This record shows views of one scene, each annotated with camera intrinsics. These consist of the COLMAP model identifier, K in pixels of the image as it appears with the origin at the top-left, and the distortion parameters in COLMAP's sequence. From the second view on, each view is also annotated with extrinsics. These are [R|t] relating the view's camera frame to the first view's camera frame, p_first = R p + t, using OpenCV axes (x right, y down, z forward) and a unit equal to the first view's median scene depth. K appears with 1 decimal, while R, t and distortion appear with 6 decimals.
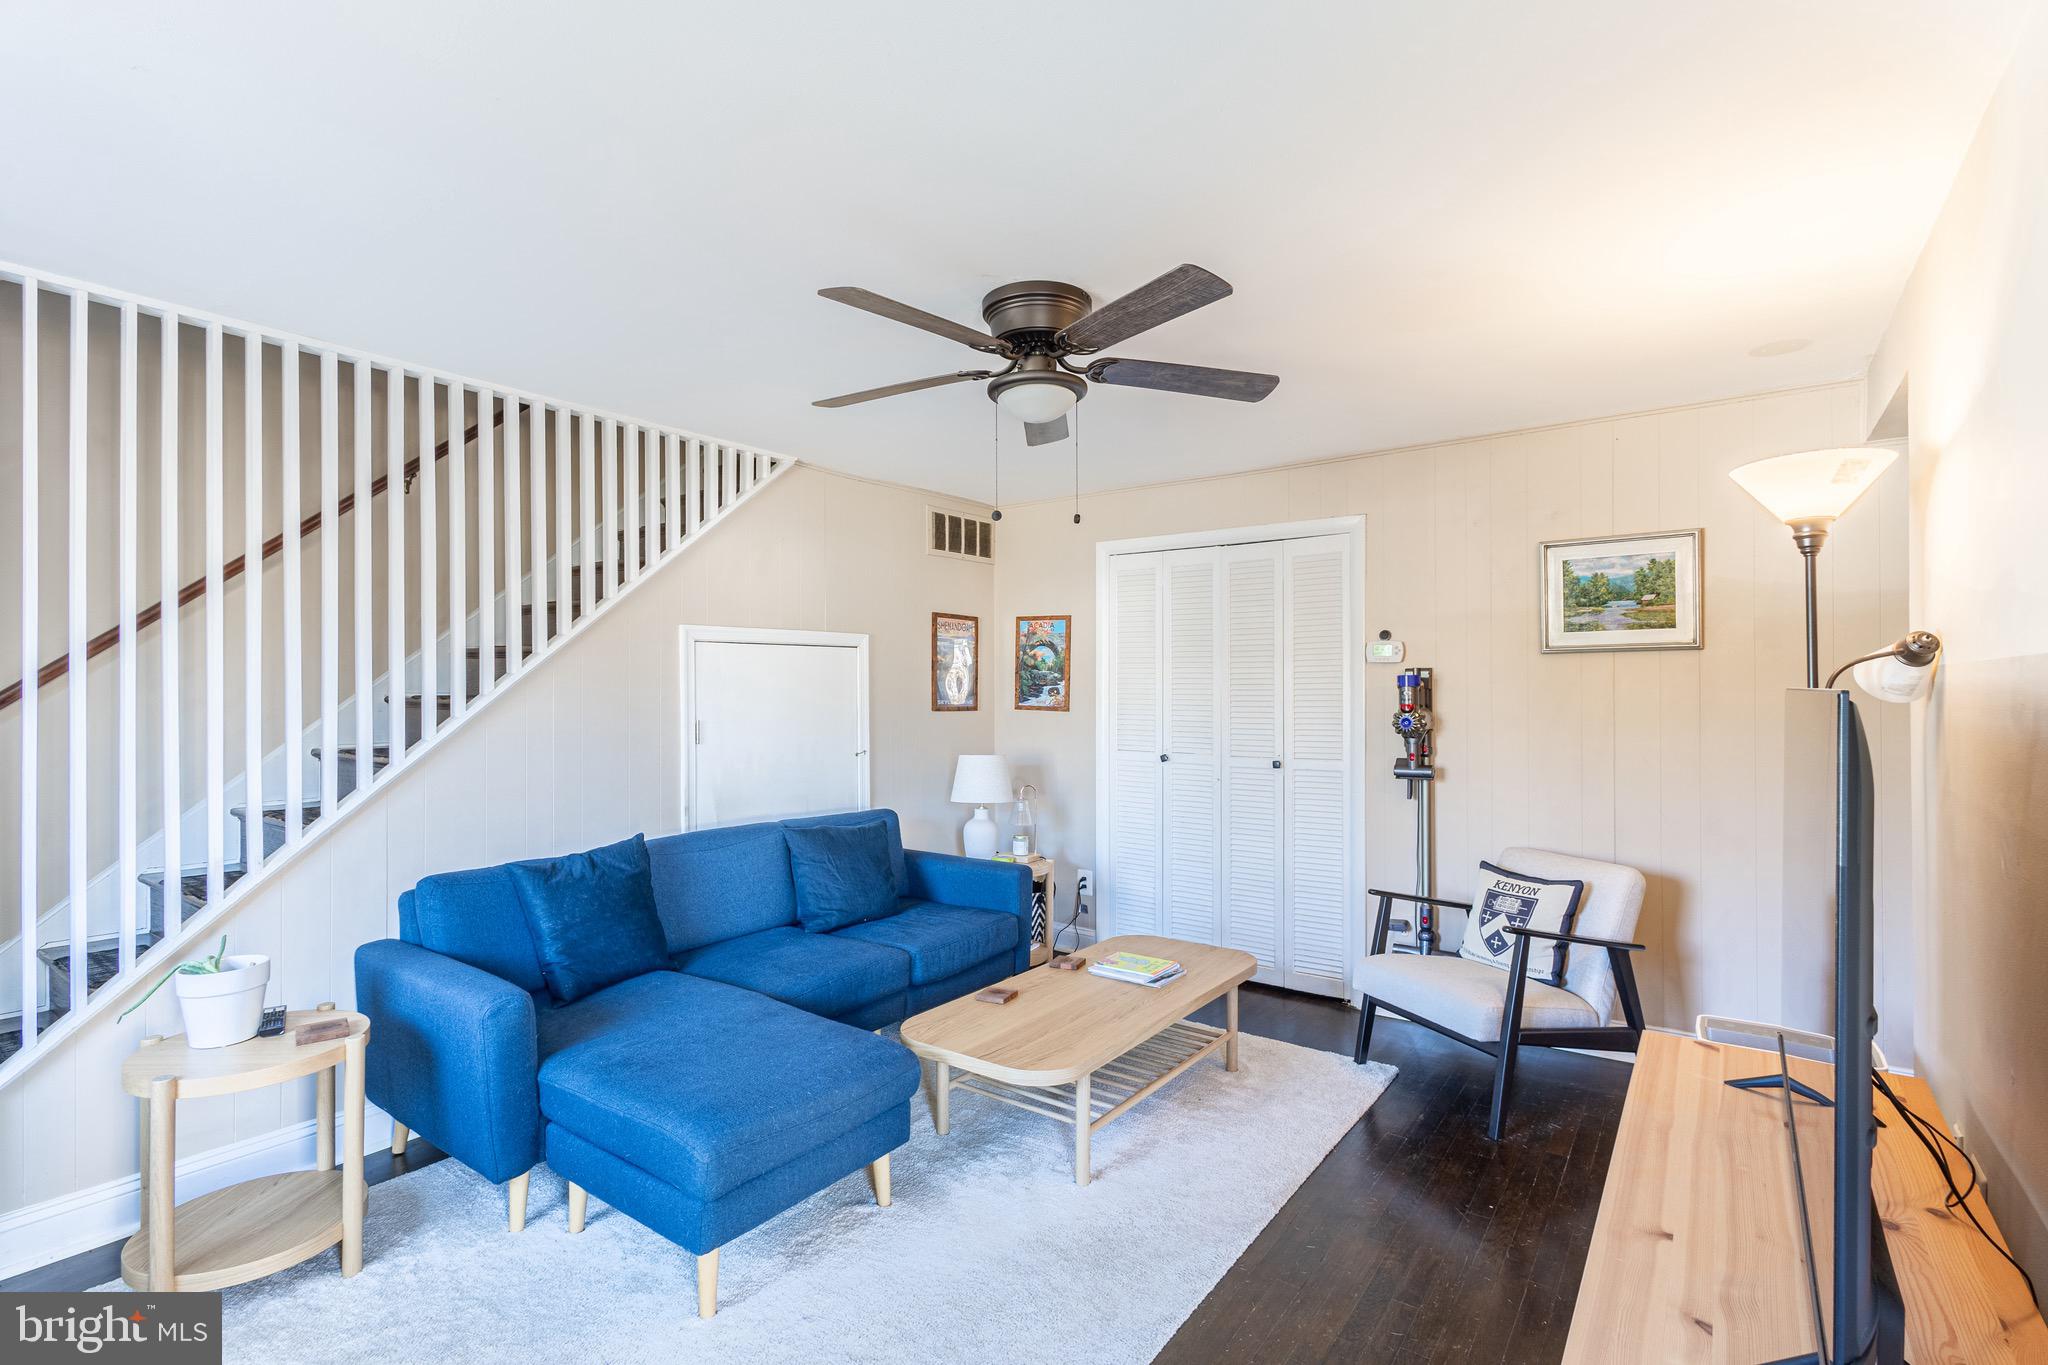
lens RADIAL K [[963.5, 0, 1024.1], [0, 963.5, 684.2], [0, 0, 1]] dist [0.003704, 0.000173]
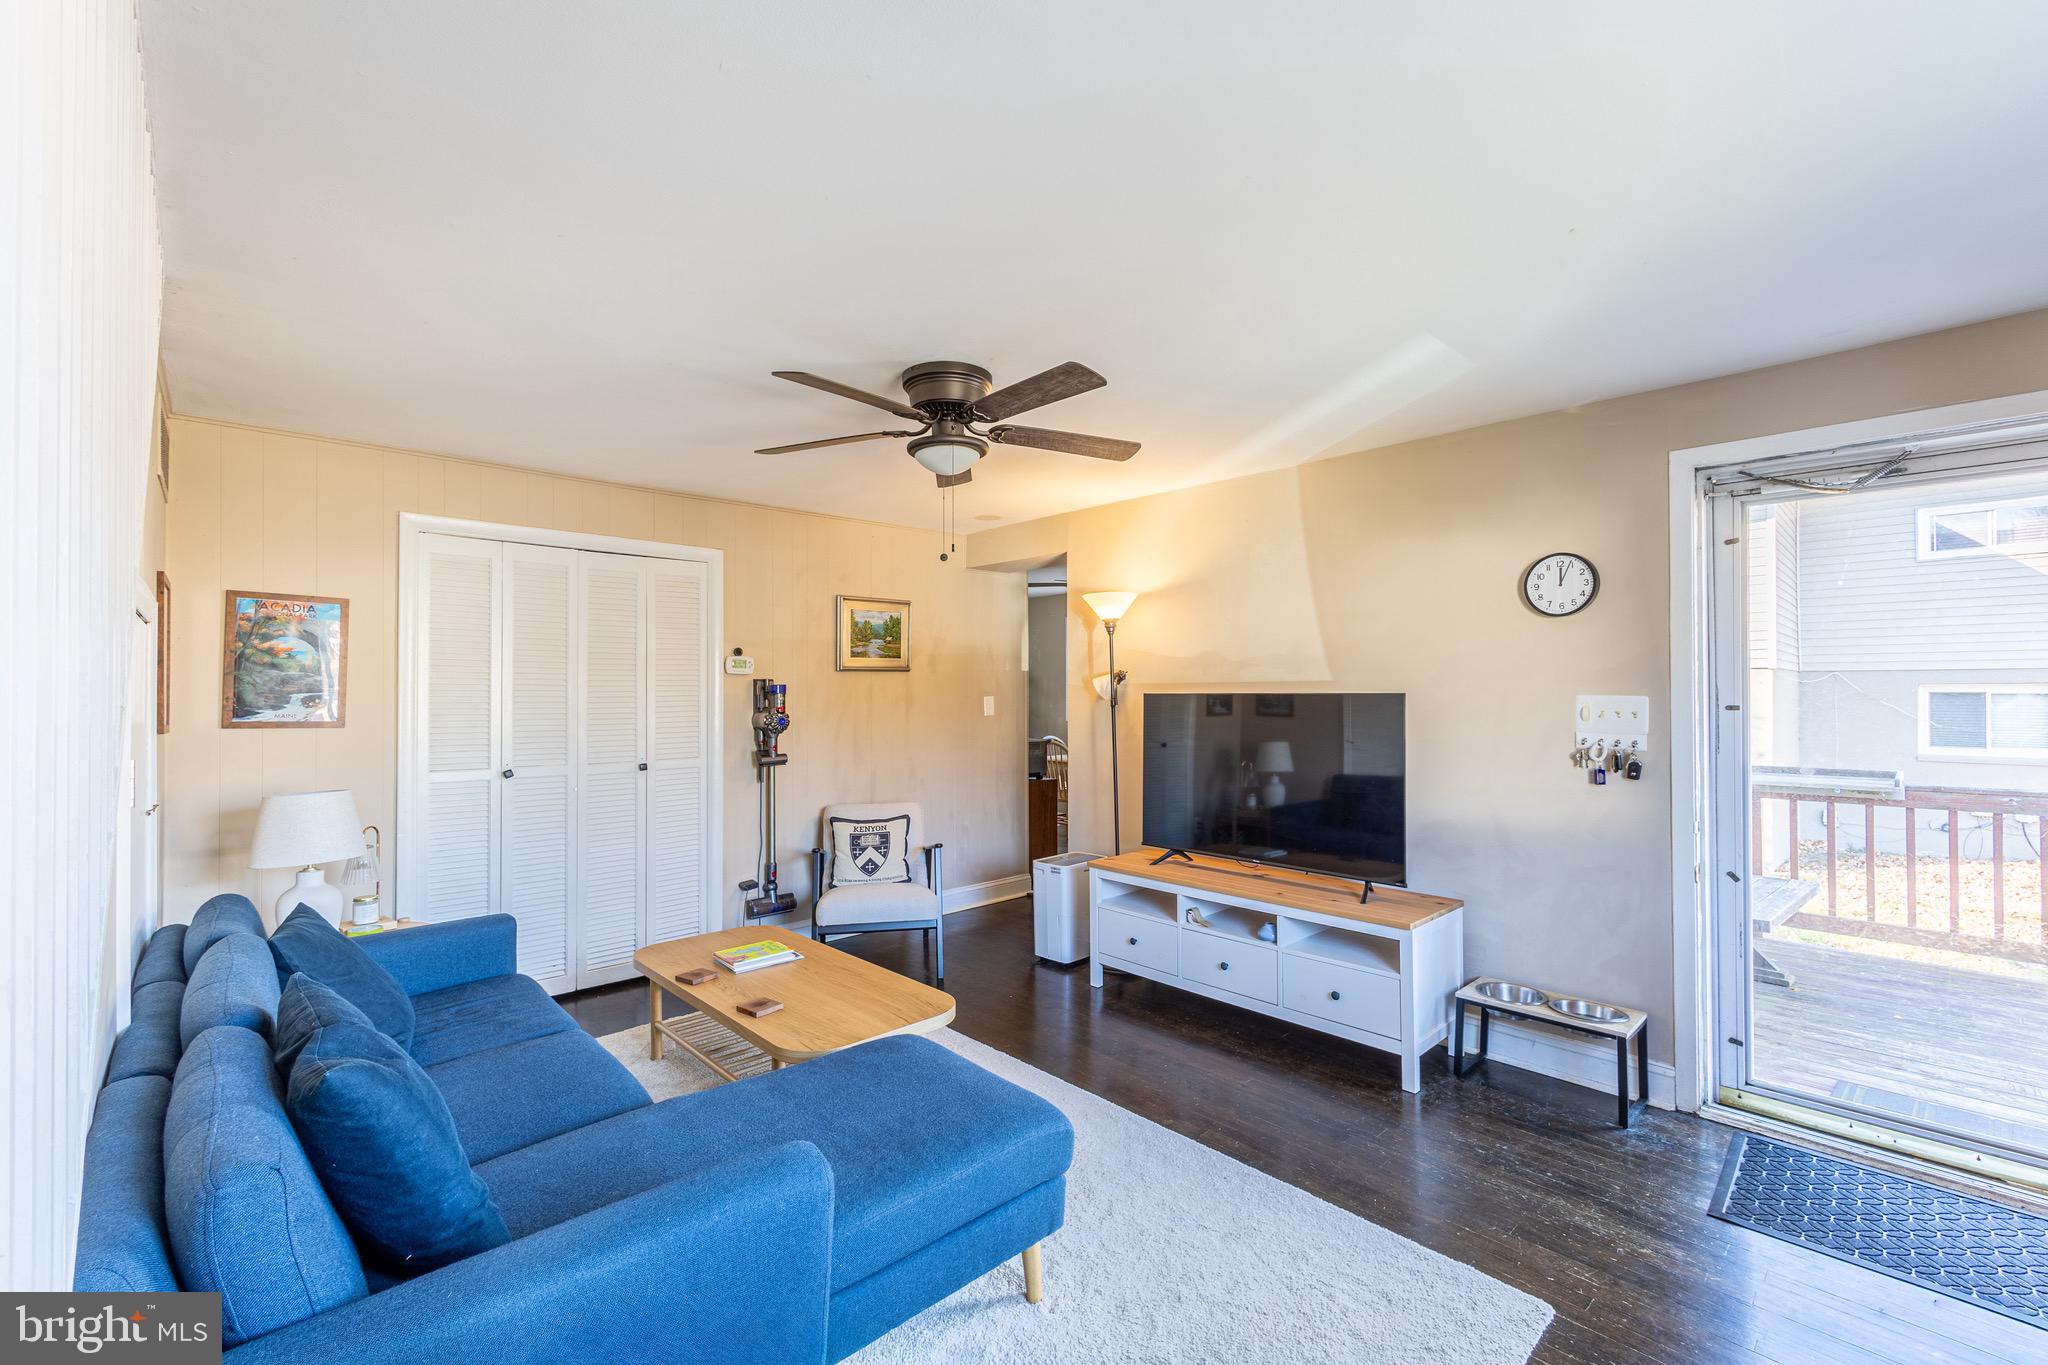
lens RADIAL K [[884.3, 0, 1023.4], [0, 884.3, 684.6], [0, 0, 1]] dist [0.017262, -0.000624]
pose [[0.177478, 0.011229, 0.984061, -0.743907], [0.000182, 0.999935, -0.011443, 0.004272], [-0.984125, 0.002210, 0.177465, 0.489517]]
